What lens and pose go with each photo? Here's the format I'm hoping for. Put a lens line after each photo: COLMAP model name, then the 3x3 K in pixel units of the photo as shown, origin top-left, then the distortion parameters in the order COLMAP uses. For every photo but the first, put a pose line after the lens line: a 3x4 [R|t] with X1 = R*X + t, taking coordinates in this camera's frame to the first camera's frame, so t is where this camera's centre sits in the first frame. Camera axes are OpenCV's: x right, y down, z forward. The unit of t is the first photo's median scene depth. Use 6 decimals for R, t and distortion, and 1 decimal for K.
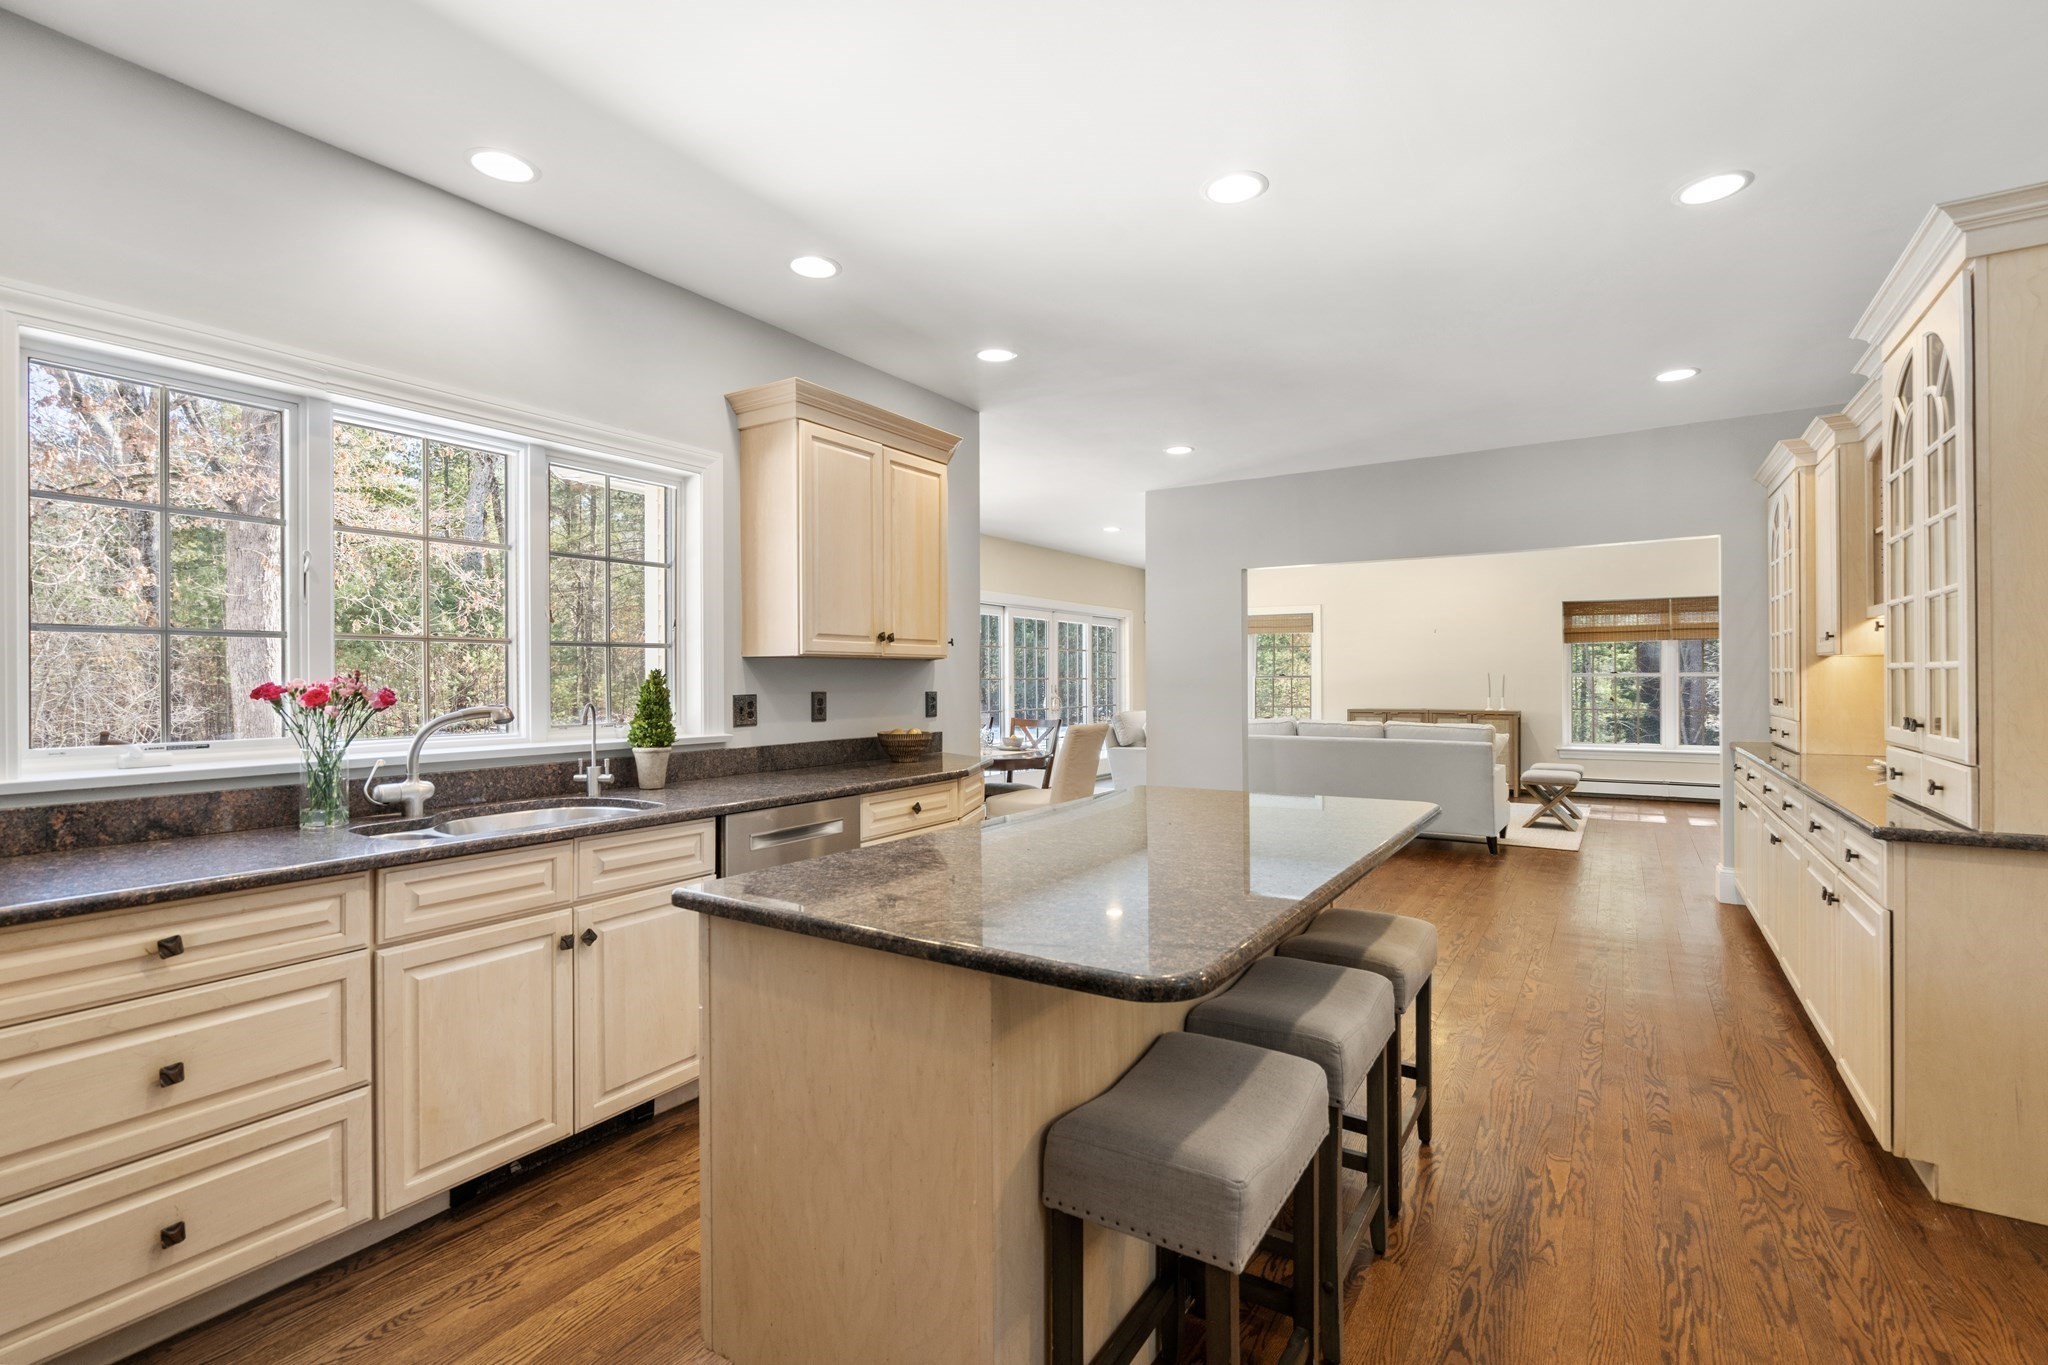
lens RADIAL K [[936.5, 0, 1024.0], [0, 936.5, 682.5], [0, 0, 1]] dist [0.028237, 0.000165]
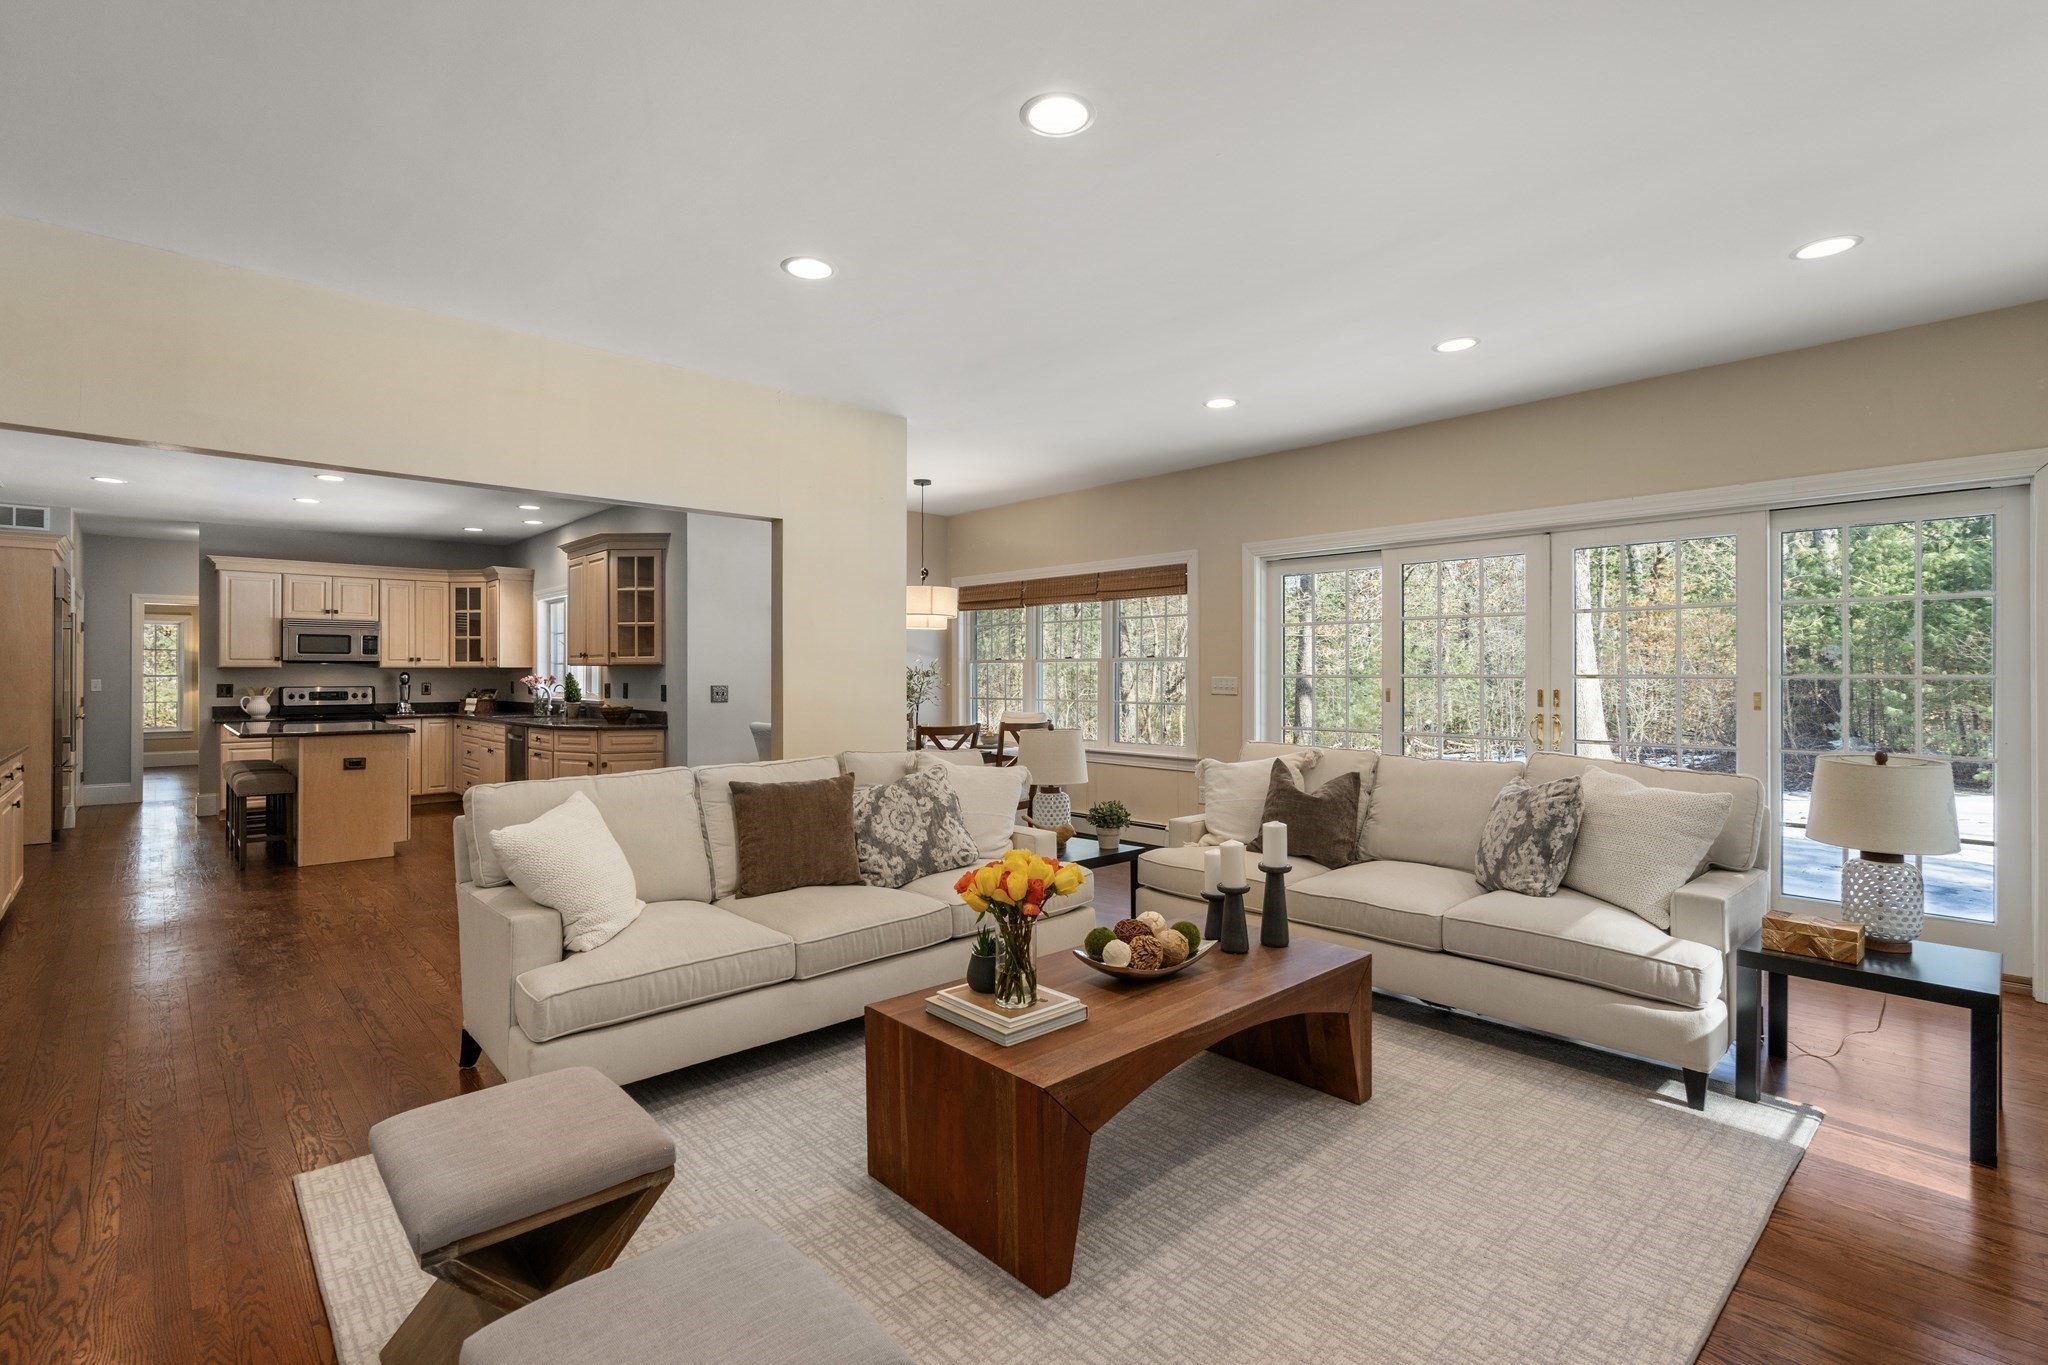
lens RADIAL K [[938.4, 0, 1019.8], [0, 938.4, 670.1], [0, 0, 1]] dist [0.002255, -0.000048]
pose [[-0.256498, 0.000373, -0.966545, 1.554994], [-0.000799, 1.000000, 0.000598, -0.019932], [0.966544, 0.000925, -0.256498, 2.463782]]
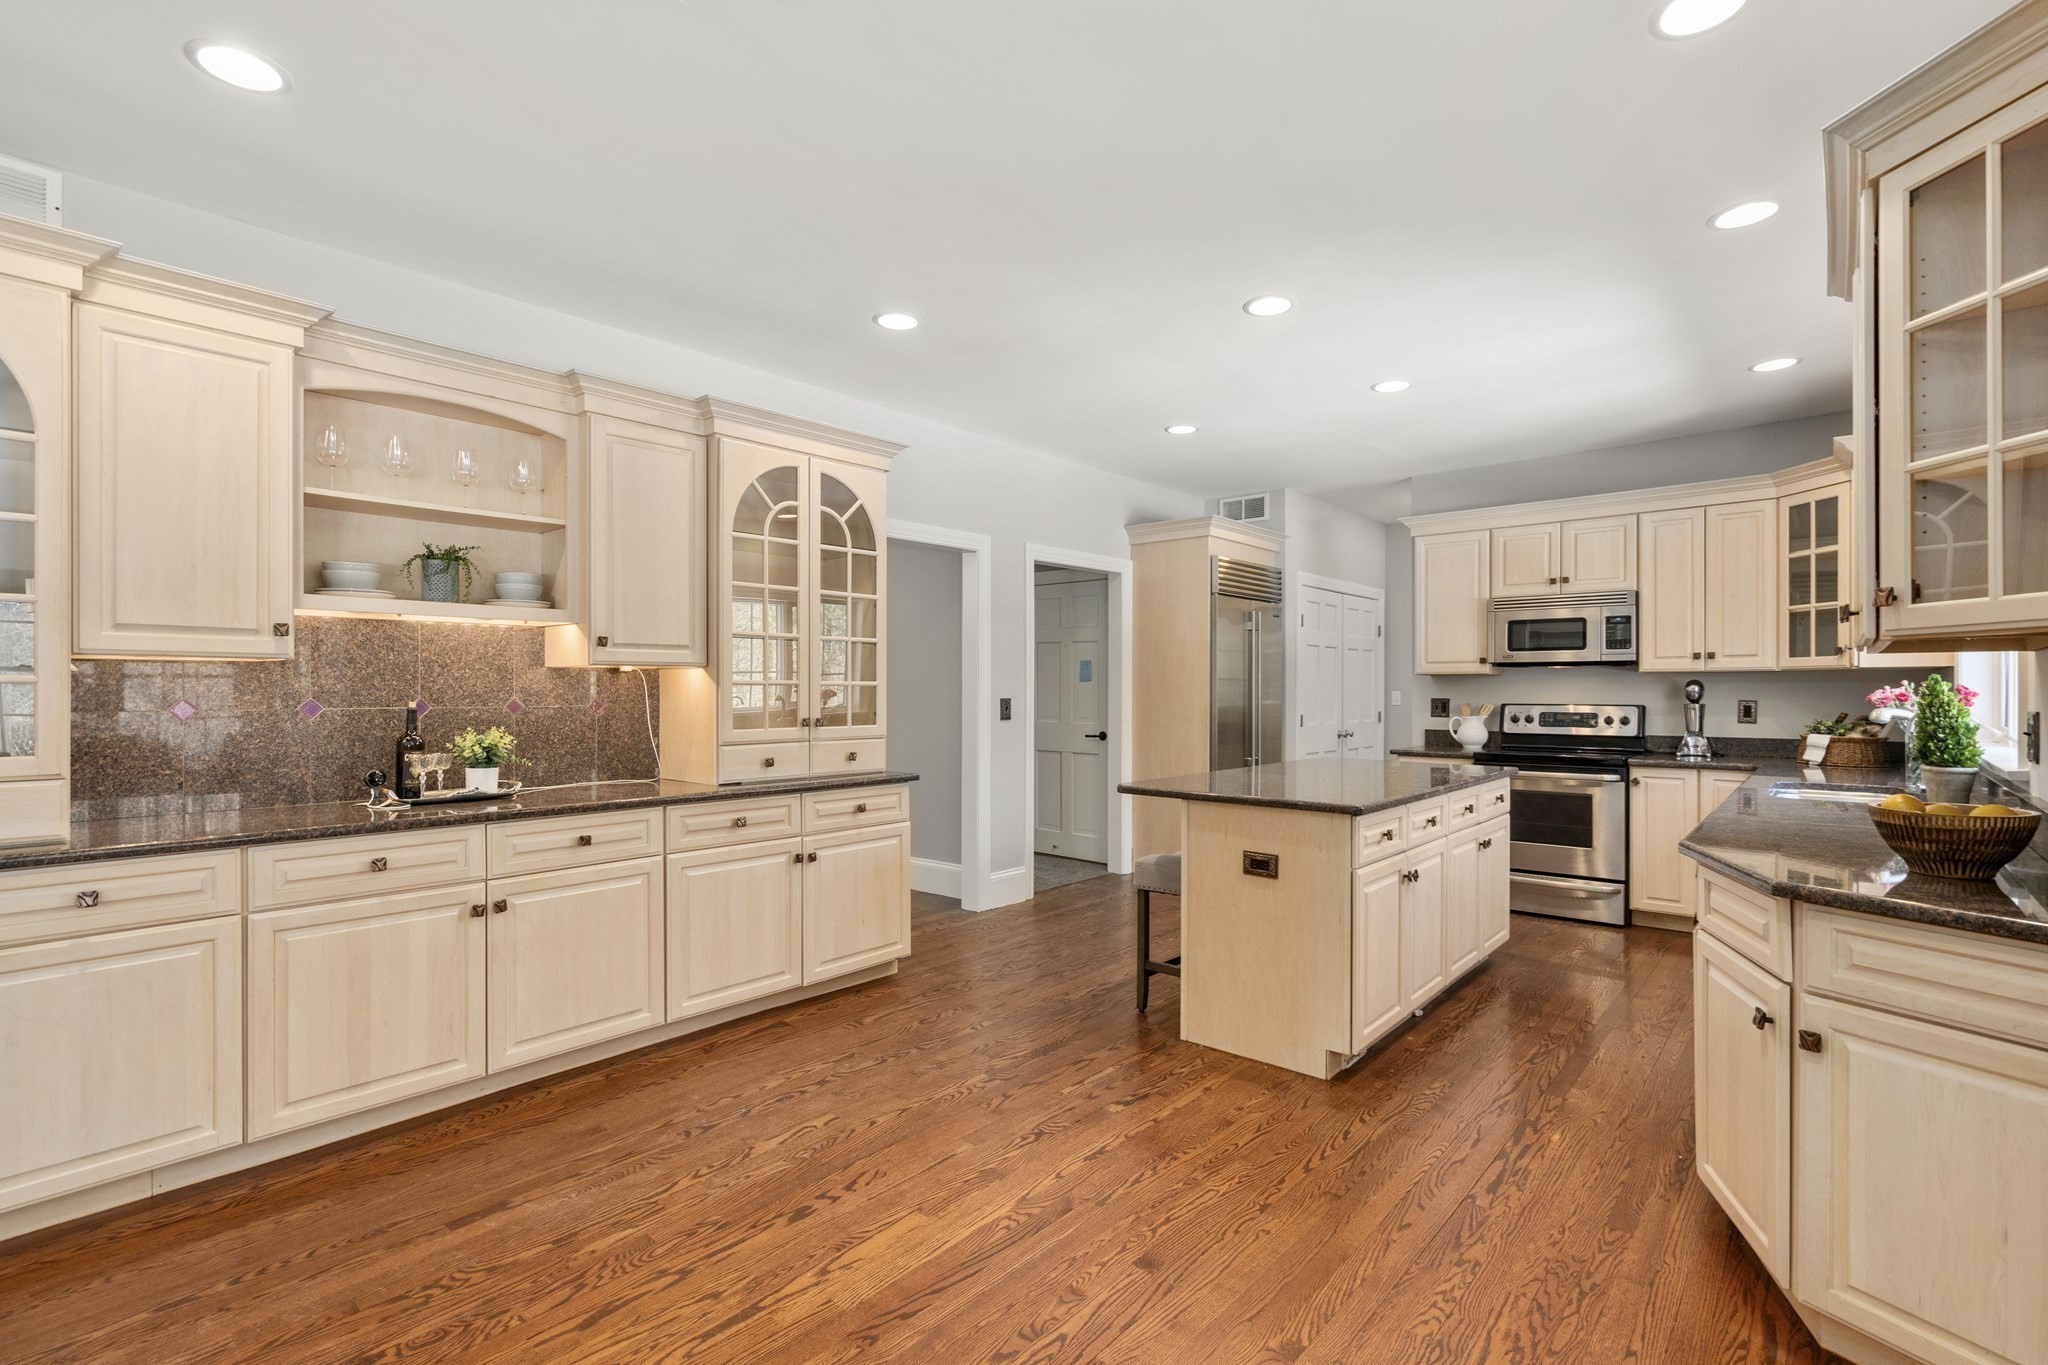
lens RADIAL K [[943.3, 0, 1024.0], [0, 943.3, 682.5], [0, 0, 1]] dist [-0.000408, 0.000228]
pose [[-0.988267, 0.005359, 0.152645, 0.263123], [0.004809, 0.999981, -0.003976, -0.007082], [-0.152663, -0.003196, -0.988273, 1.700383]]
